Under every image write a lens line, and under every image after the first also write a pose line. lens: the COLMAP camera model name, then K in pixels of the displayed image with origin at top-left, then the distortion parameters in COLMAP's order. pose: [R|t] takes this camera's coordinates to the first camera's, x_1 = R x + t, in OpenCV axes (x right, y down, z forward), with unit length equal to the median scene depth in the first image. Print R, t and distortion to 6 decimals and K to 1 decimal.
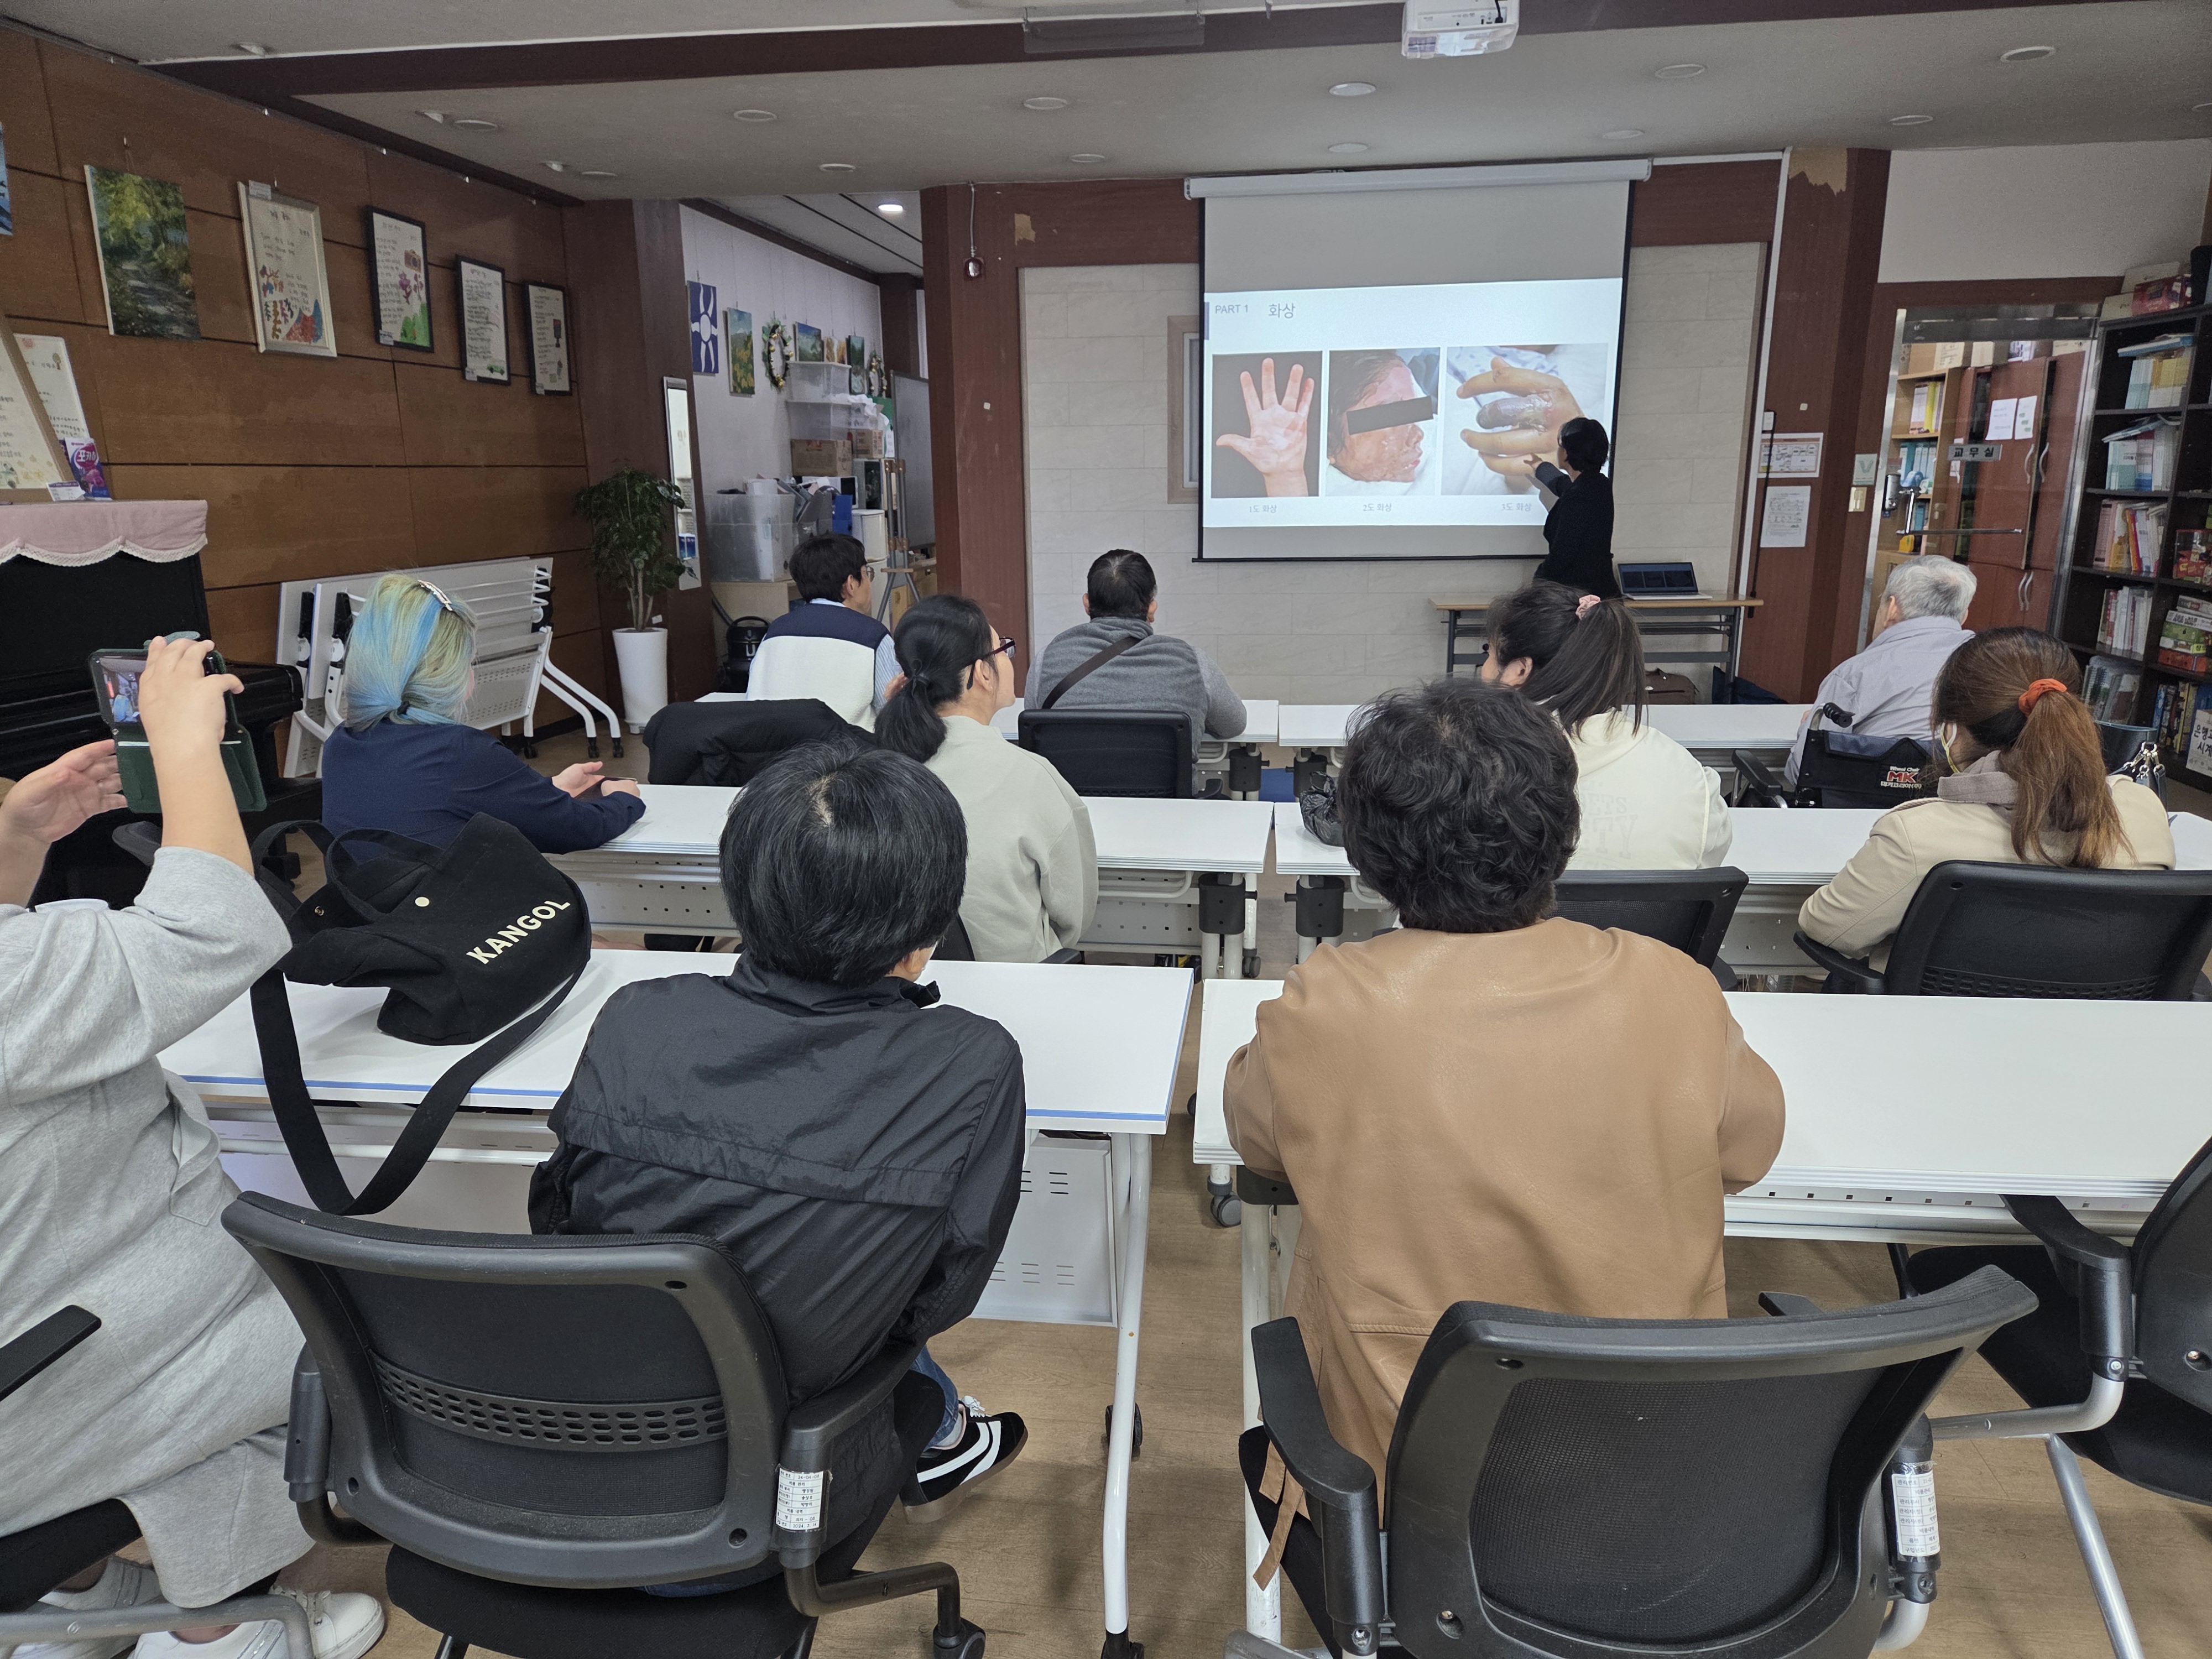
lens RADIAL K [[1489.2, 0, 1121.8], [0, 1489.2, 833.9], [0, 0, 1]] dist [0.074806, -0.066161]
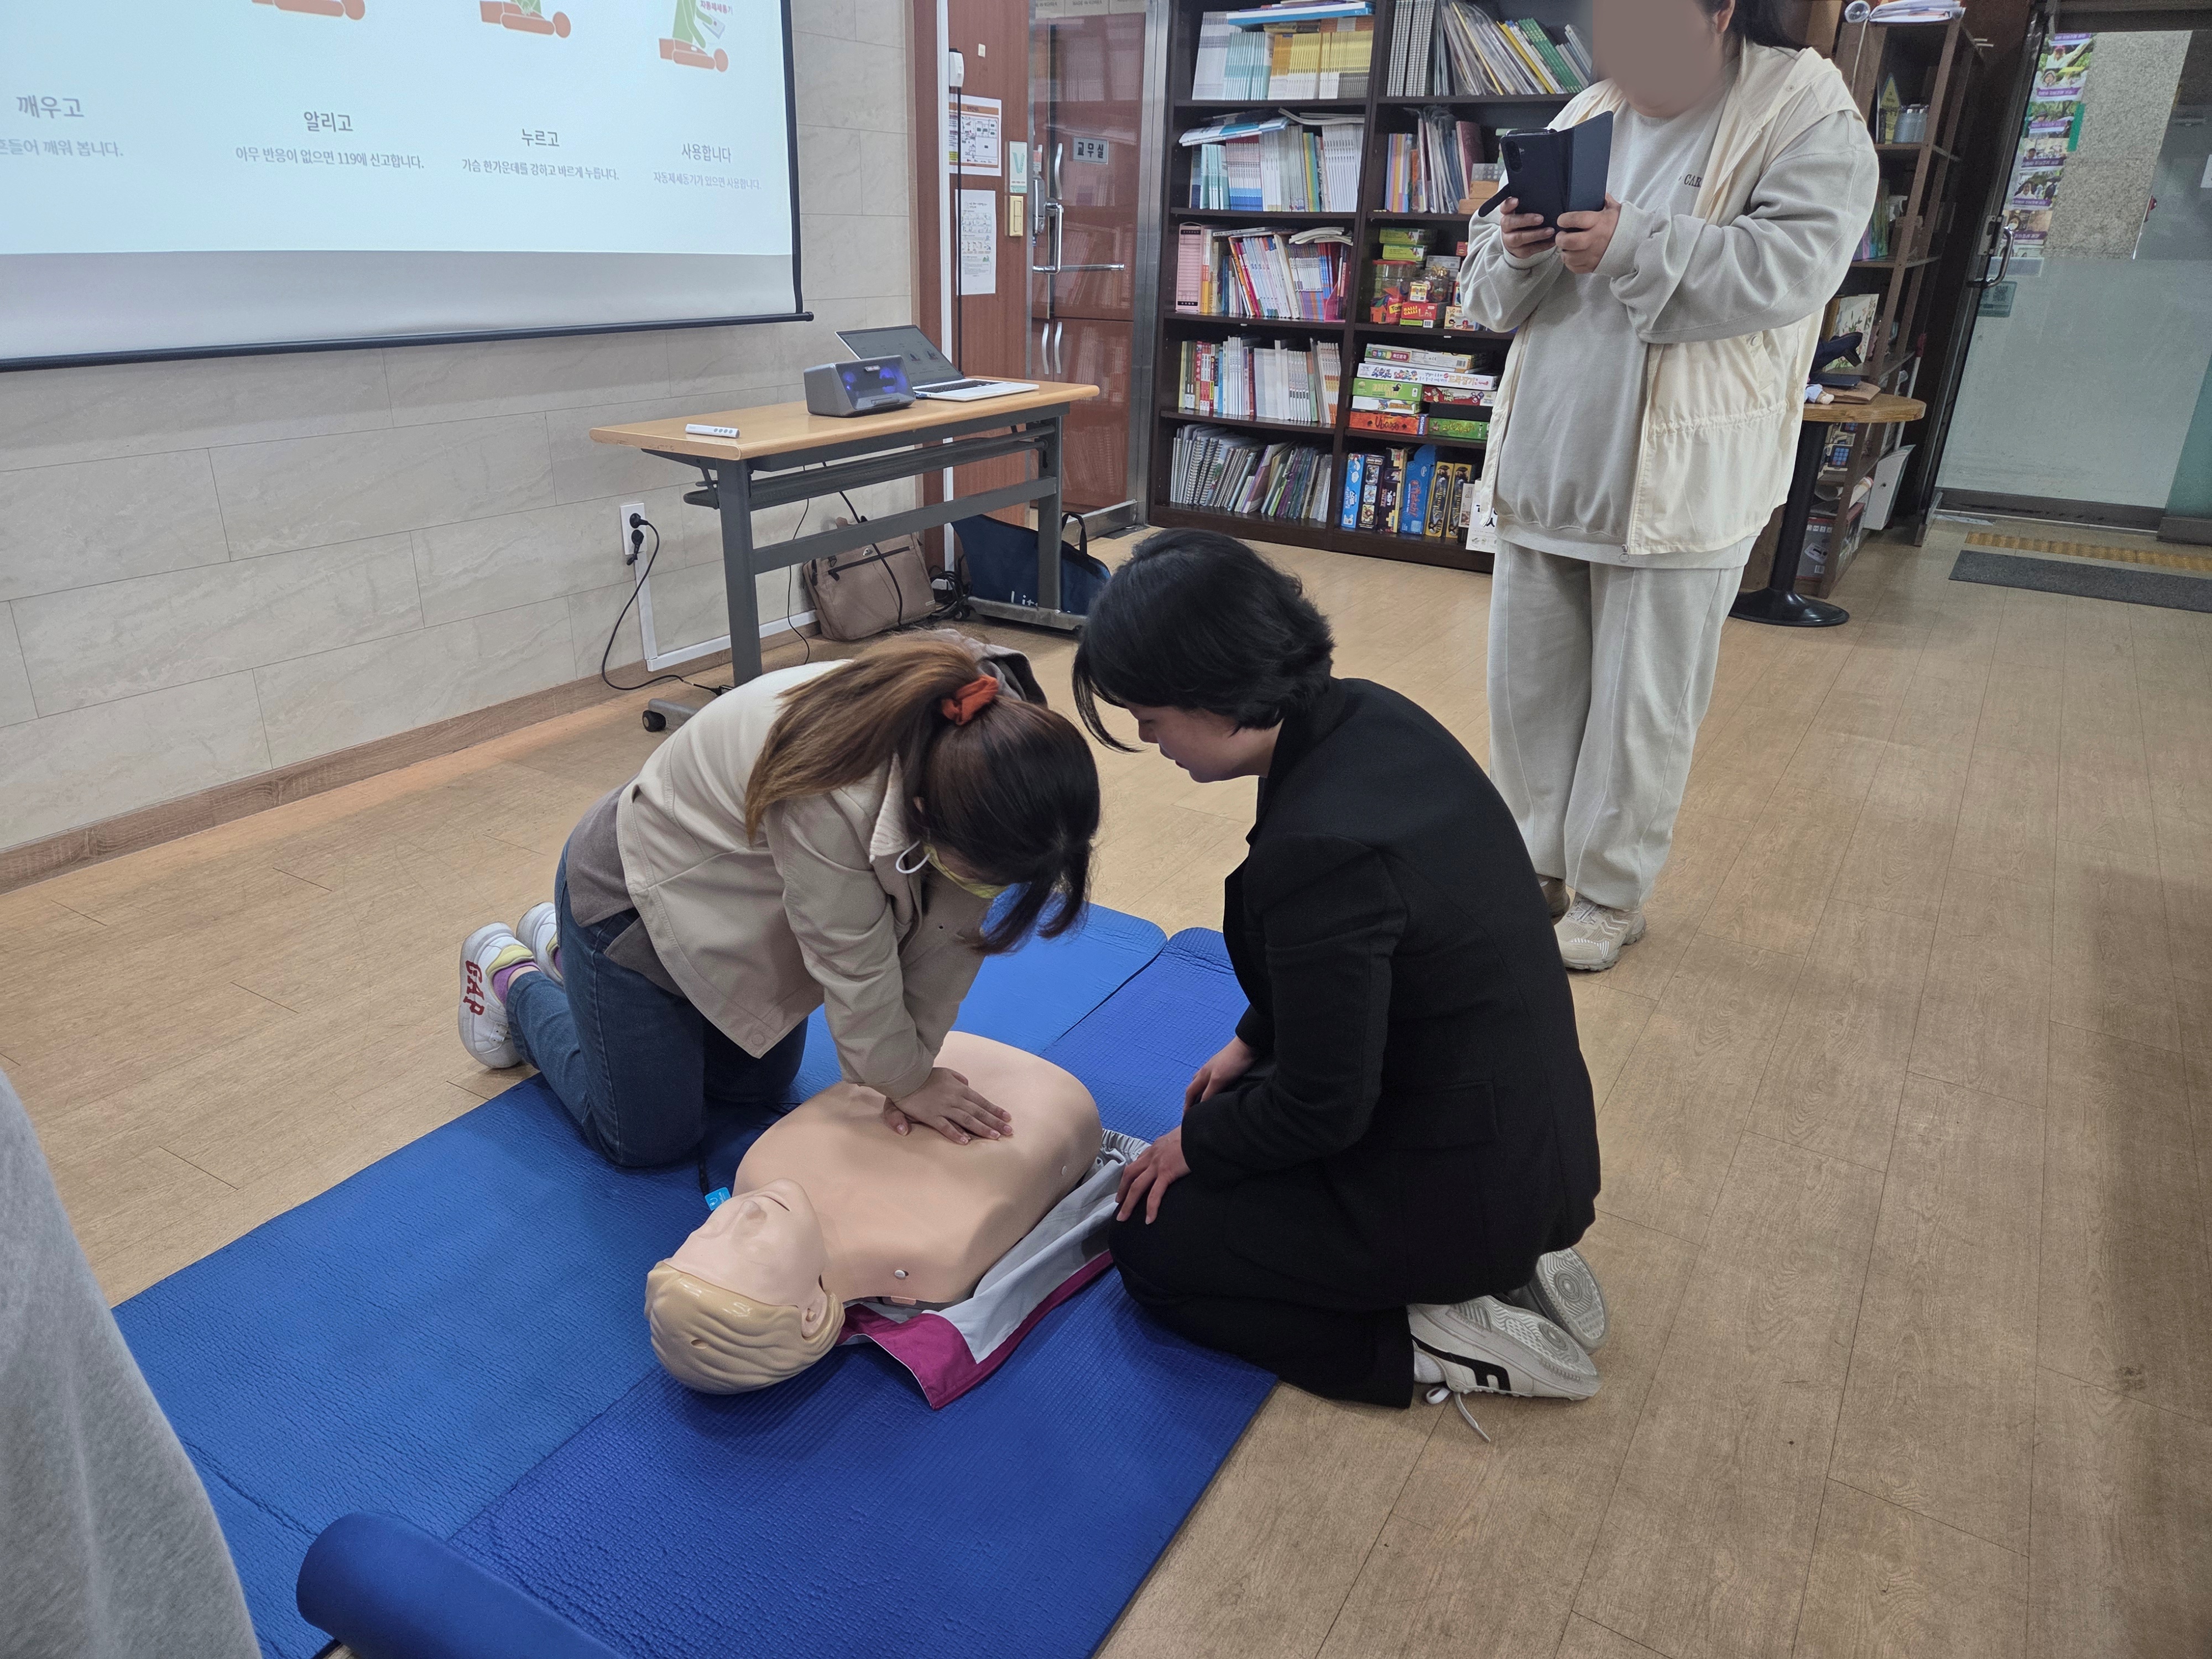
lens RADIAL K [[1489.2, 0, 1095.4], [0, 1489.2, 832.7], [0, 0, 1]] dist [0.074806, -0.066161]
pose [[0.410124, -0.330159, 0.850173, -0.152714], [0.190327, 0.942635, 0.274252, -0.147728], [-0.891950, 0.049334, 0.449435, 0.719803]]
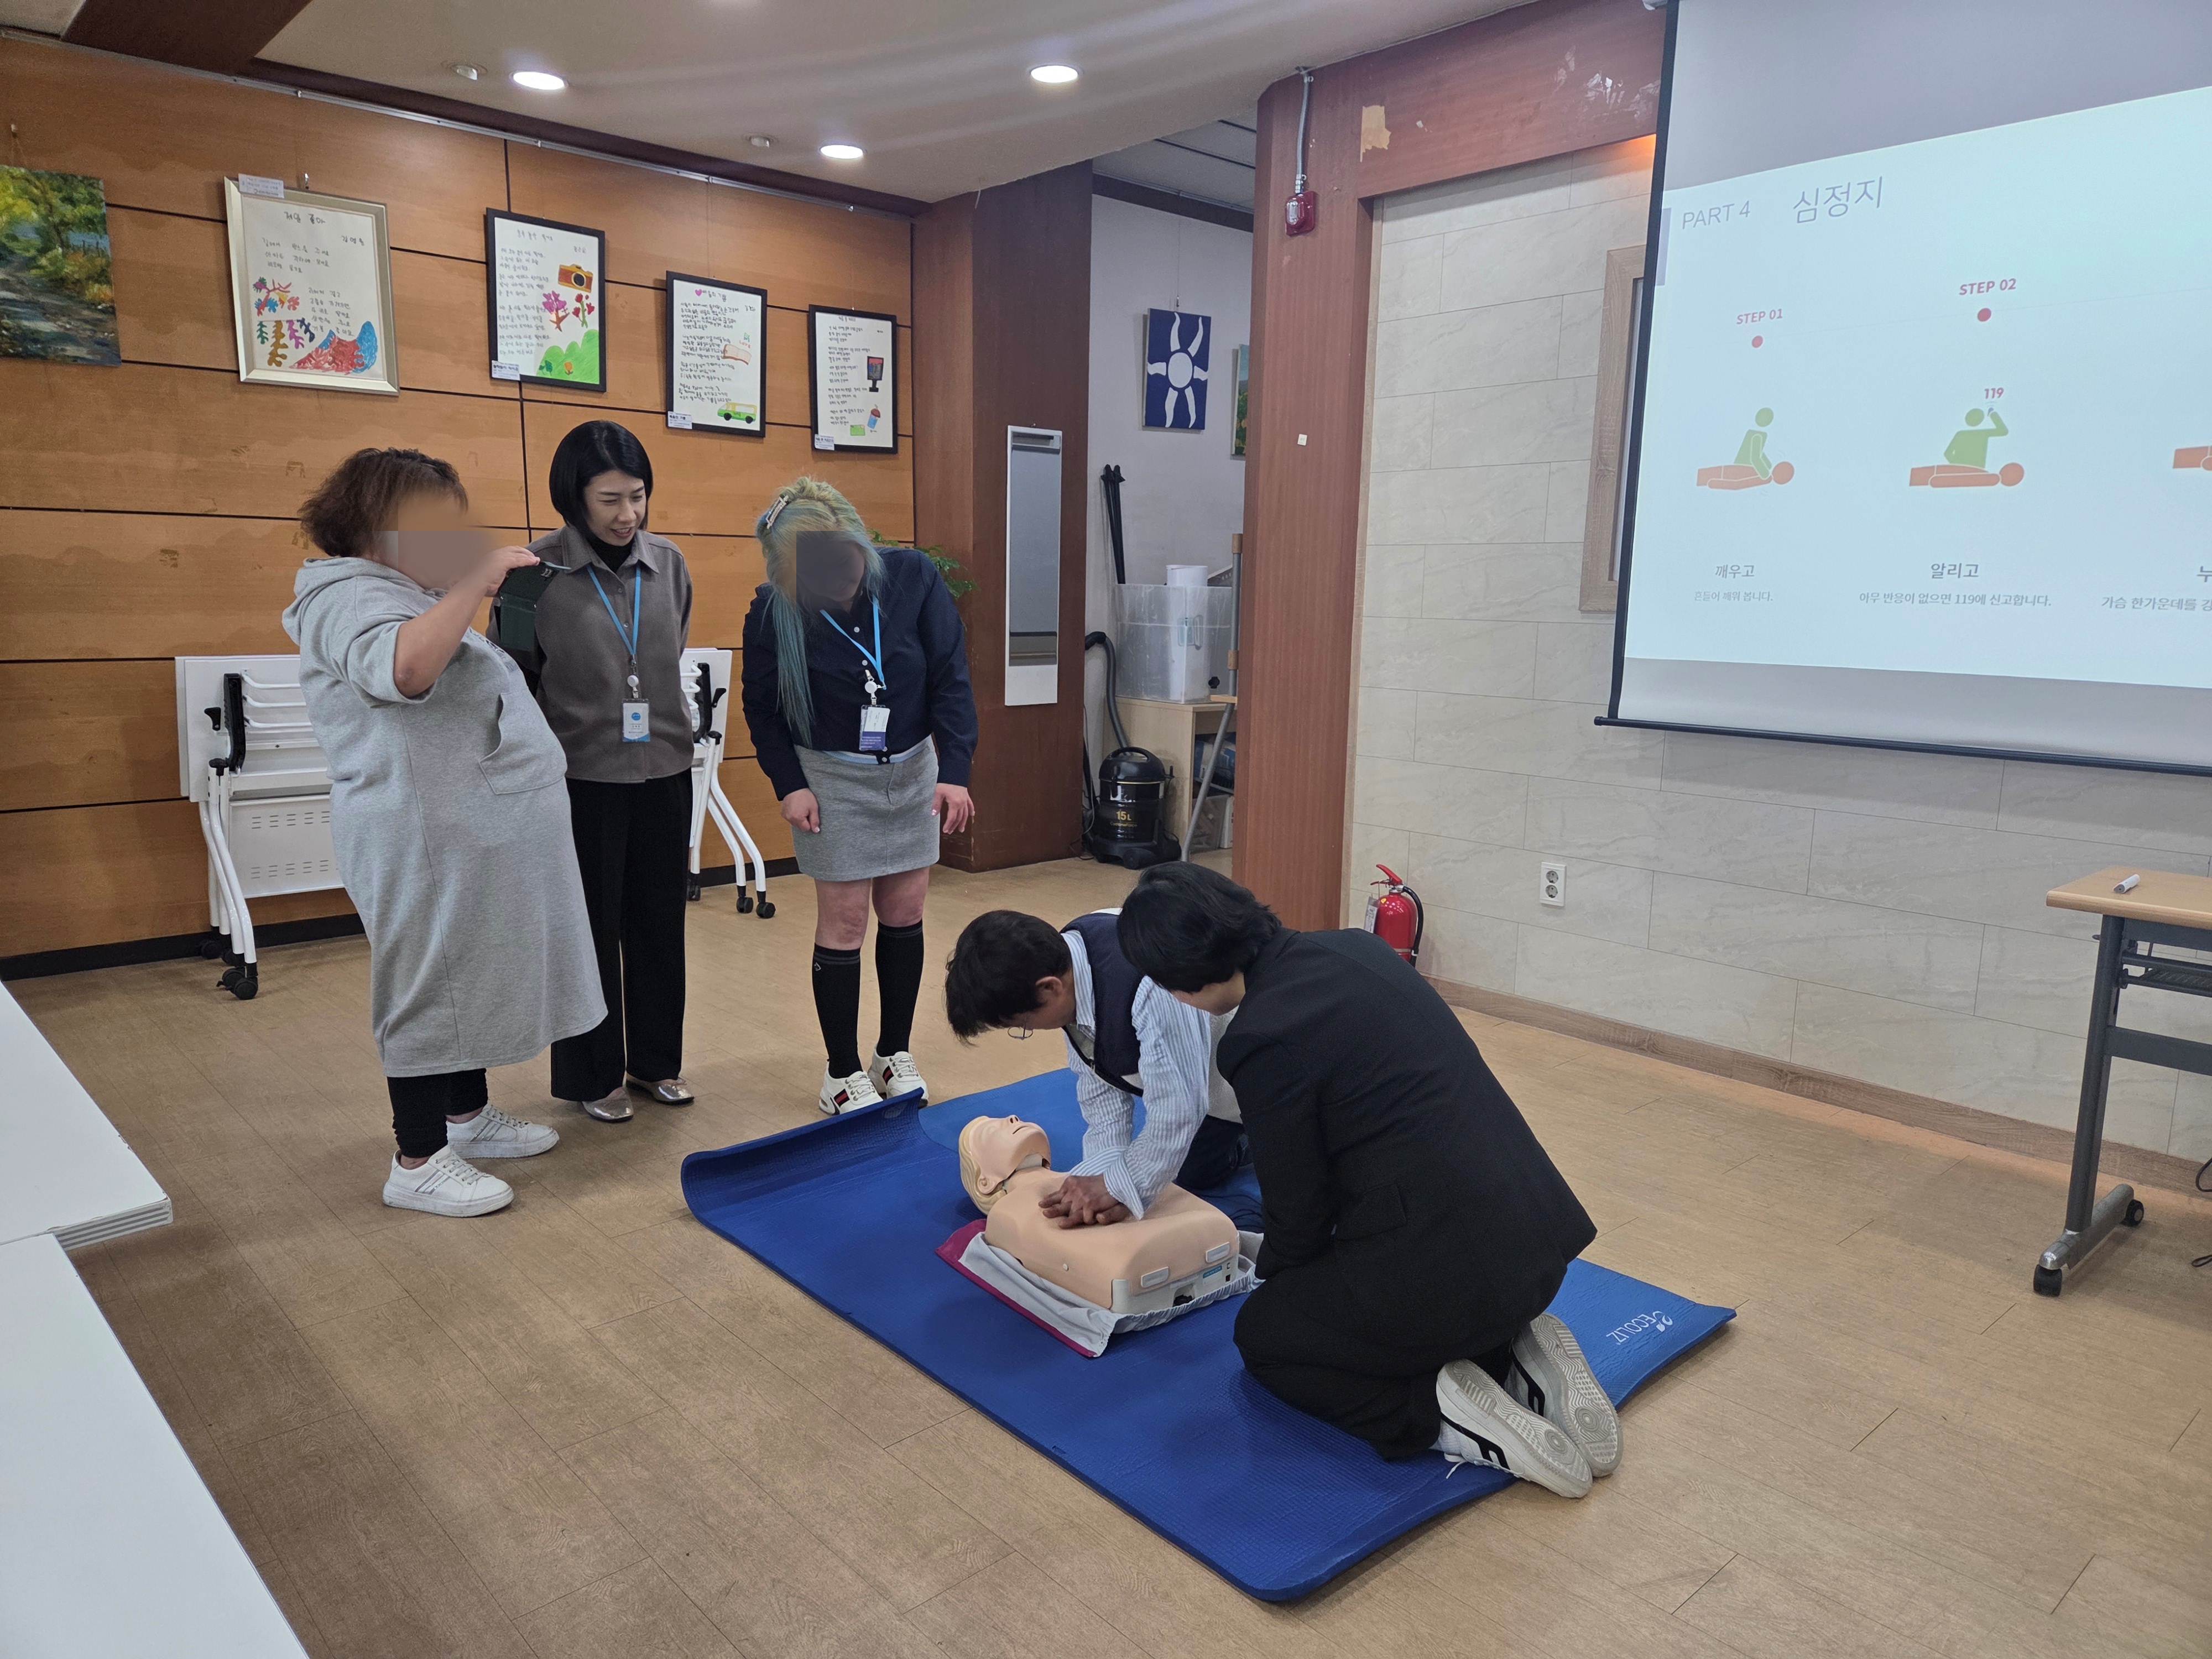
lens RADIAL K [[1489.2, 0, 1091.5], [0, 1489.2, 832.0], [0, 0, 1]] dist [0.074806, -0.066161]
pose [[0.751769, 0.131964, -0.646088, 0.273631], [-0.178363, 0.983943, -0.006568, -0.122989], [0.634847, 0.120176, 0.763235, 0.555296]]
